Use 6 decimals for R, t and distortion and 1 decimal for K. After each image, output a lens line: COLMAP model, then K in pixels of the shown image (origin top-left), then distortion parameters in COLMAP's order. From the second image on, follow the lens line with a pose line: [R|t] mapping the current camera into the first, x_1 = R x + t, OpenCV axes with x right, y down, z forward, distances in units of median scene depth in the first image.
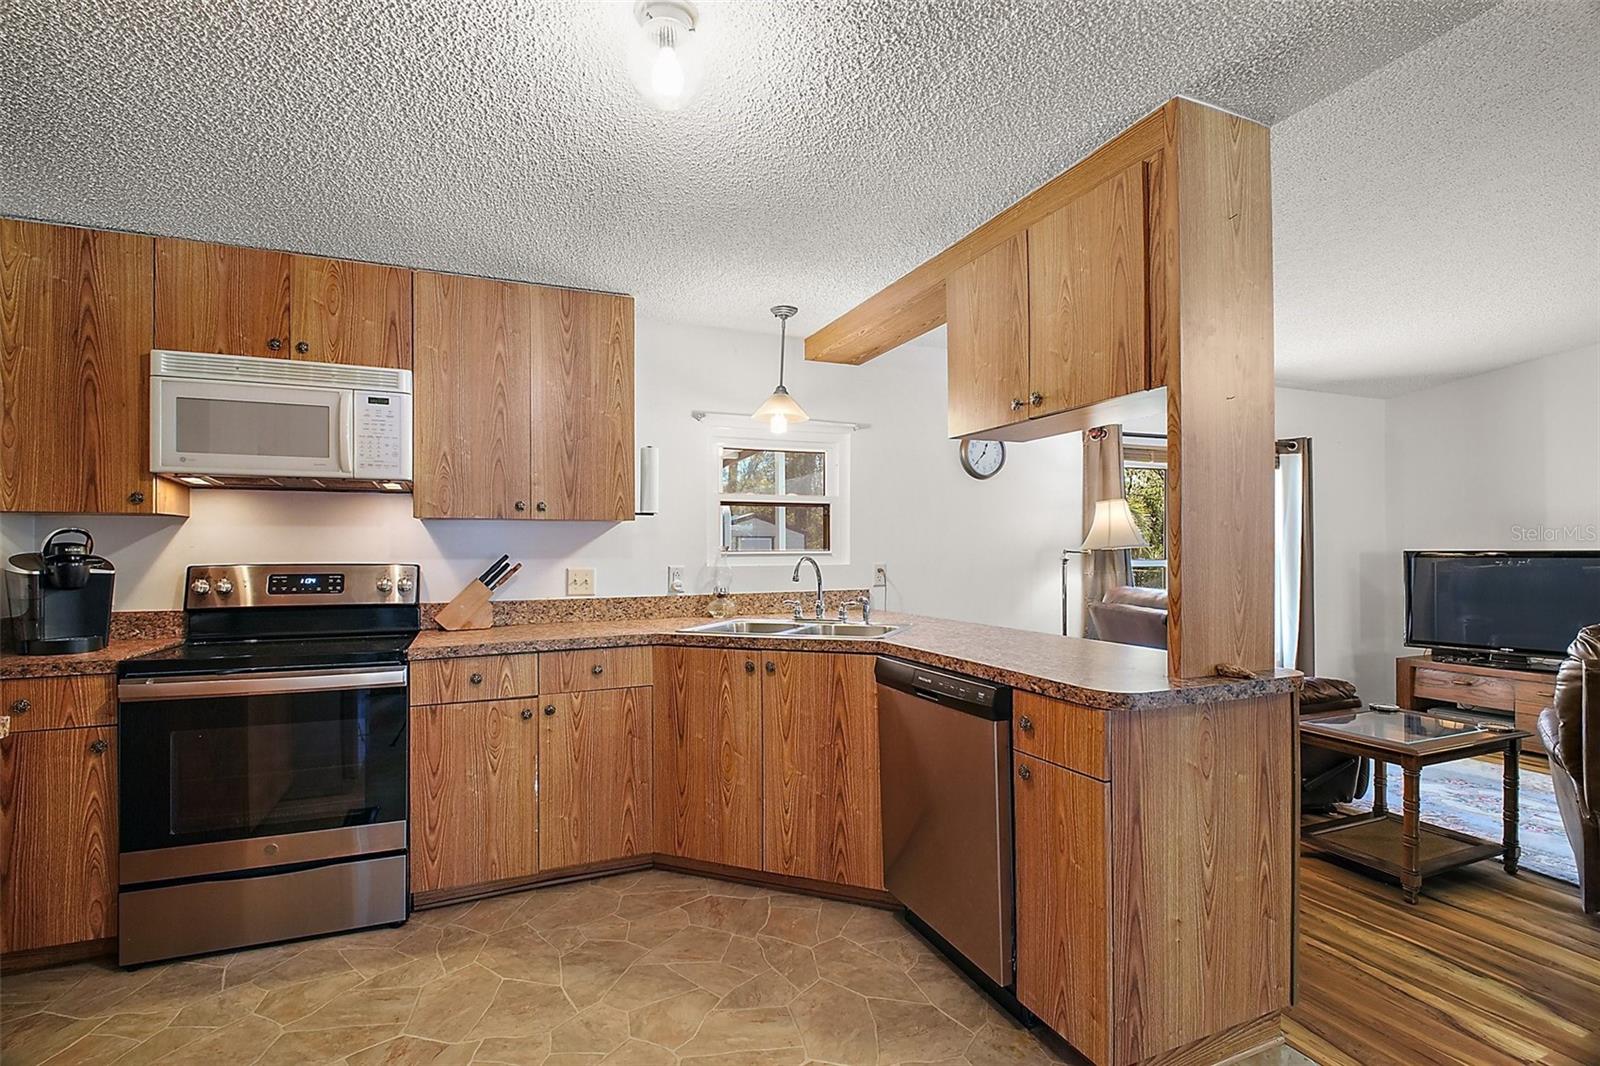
lens RADIAL K [[741.6, 0, 768.2], [0, 741.6, 545.5], [0, 0, 1]] dist [-0.000288, -0.006102]
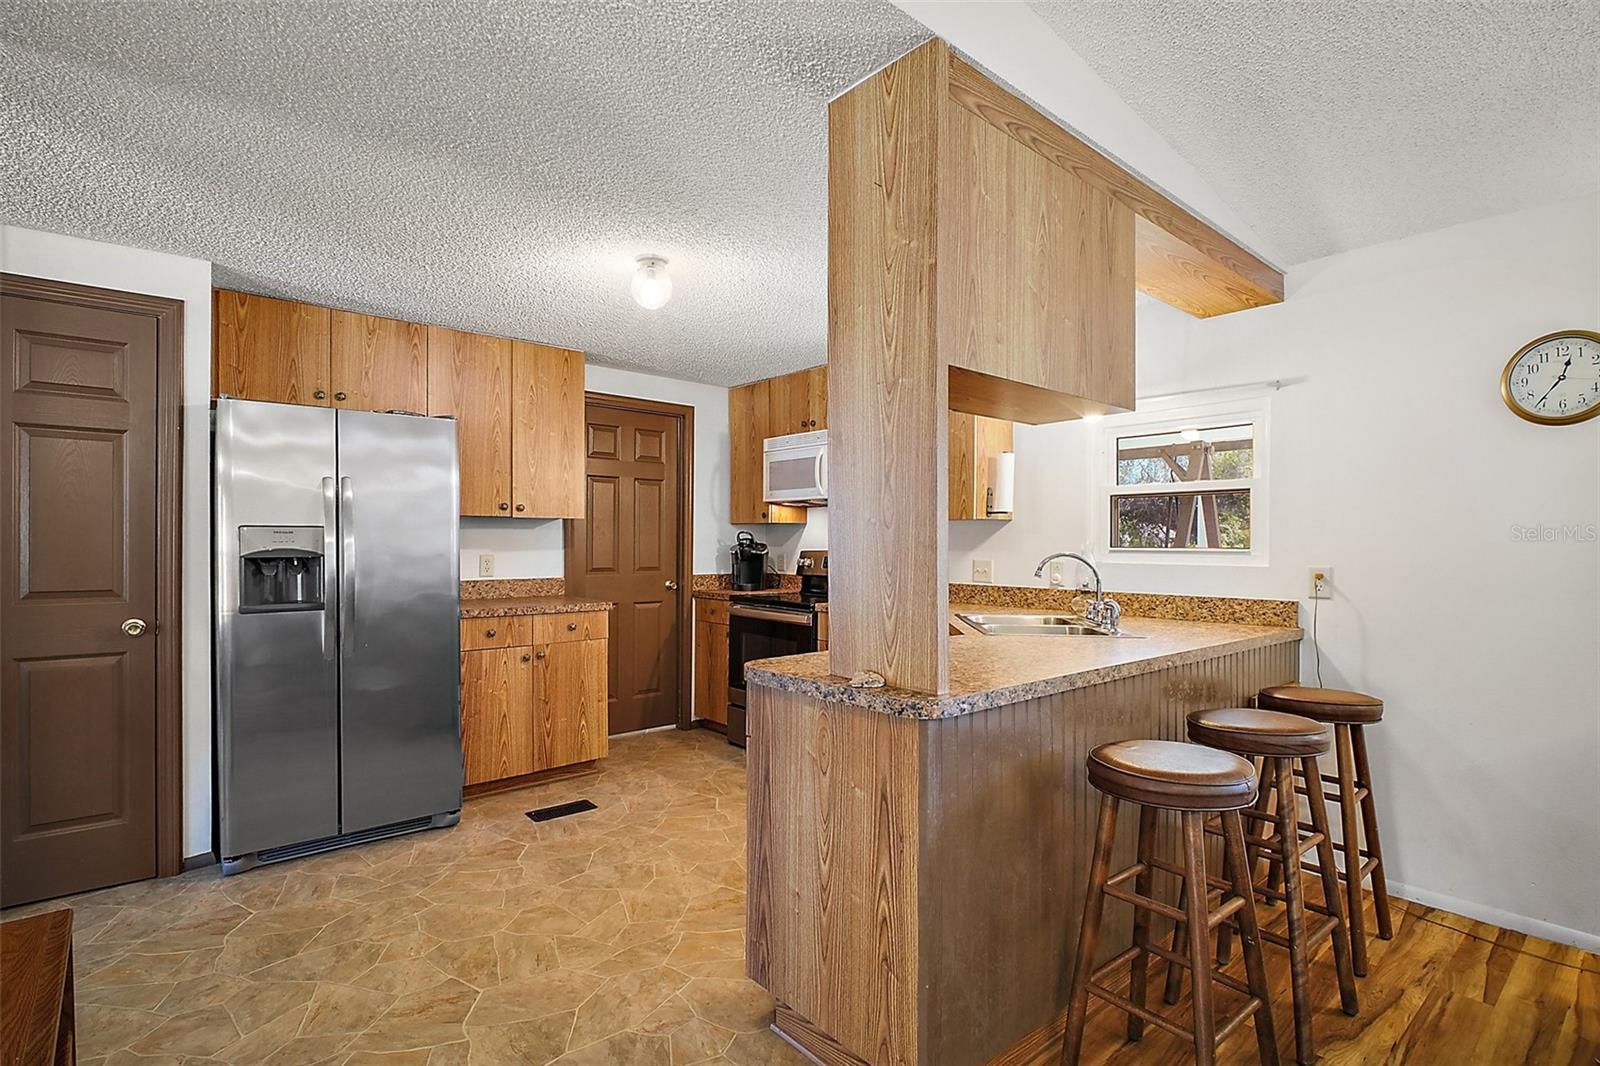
lens RADIAL K [[741.6, 0, 784.8], [0, 741.6, 539.6], [0, 0, 1]] dist [-0.000288, -0.006102]
pose [[0.316754, 0.003164, -0.948502, 1.016367], [-0.001481, 0.999995, 0.002842, -0.005198], [0.948506, 0.000505, 0.316757, 0.417937]]
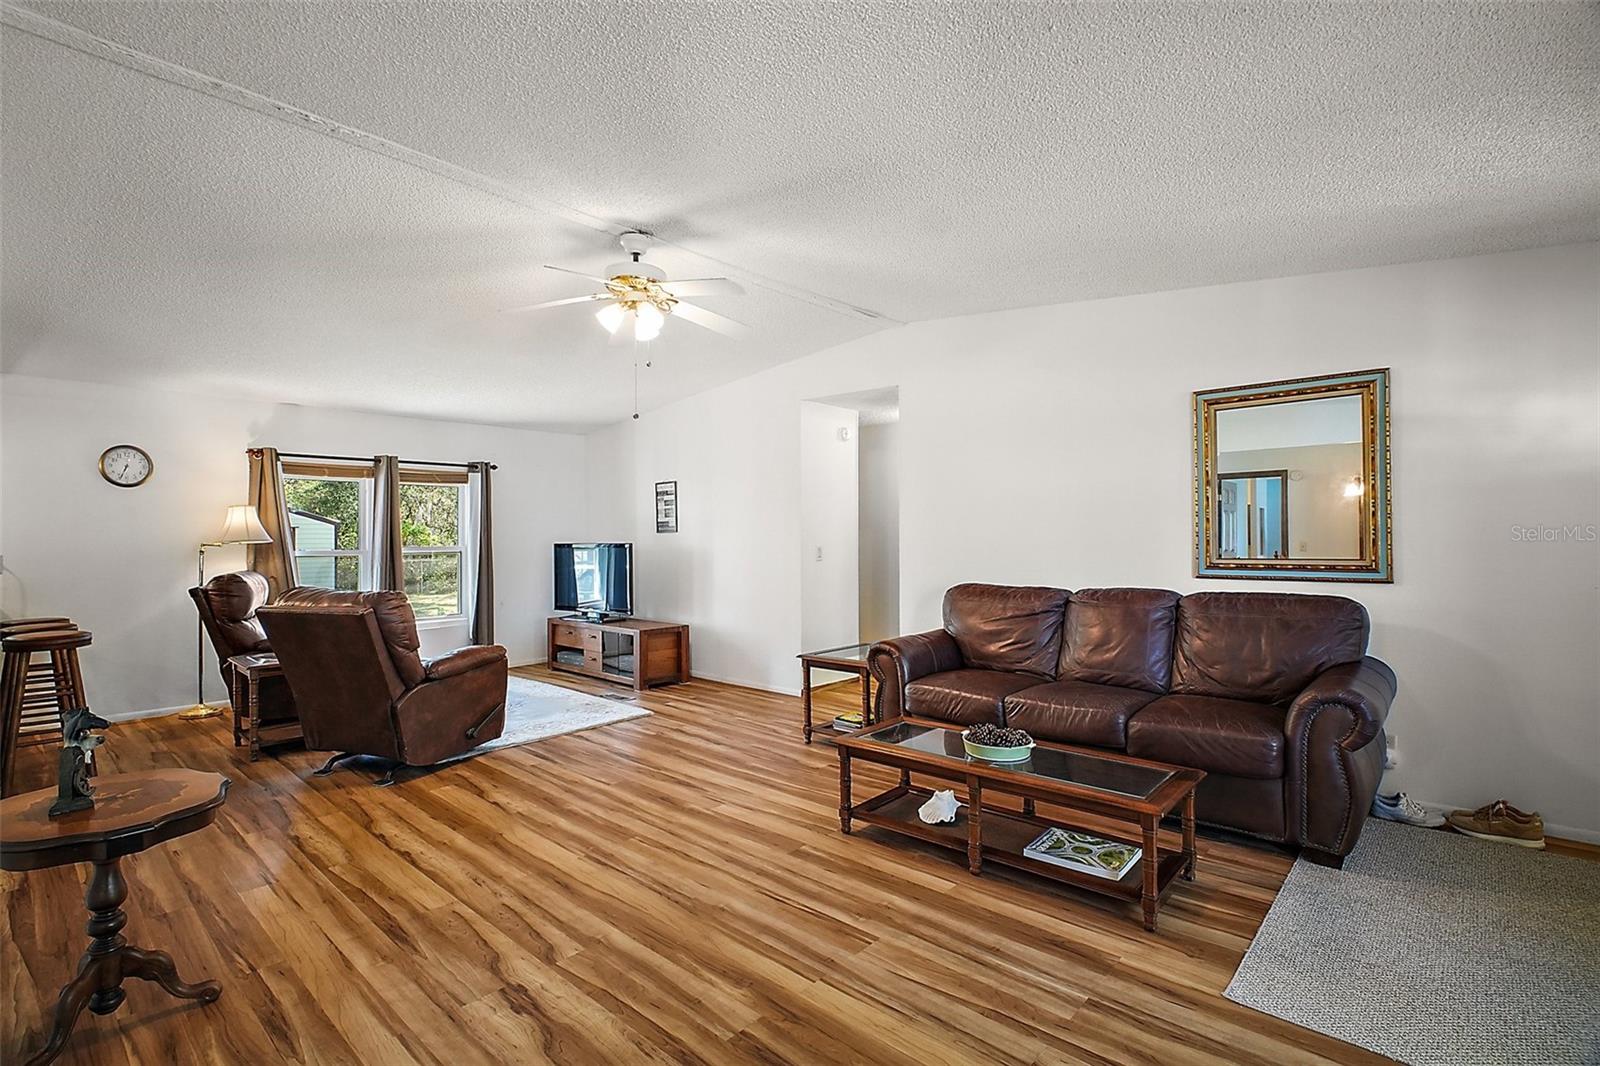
lens RADIAL K [[741.6, 0, 789.2], [0, 741.6, 536.2], [0, 0, 1]] dist [-0.000288, -0.006102]
pose [[0.900589, -0.000869, 0.434671, 1.216493], [0.000313, 0.999999, 0.001351, -0.013219], [-0.434672, -0.001080, 0.900588, -0.996724]]
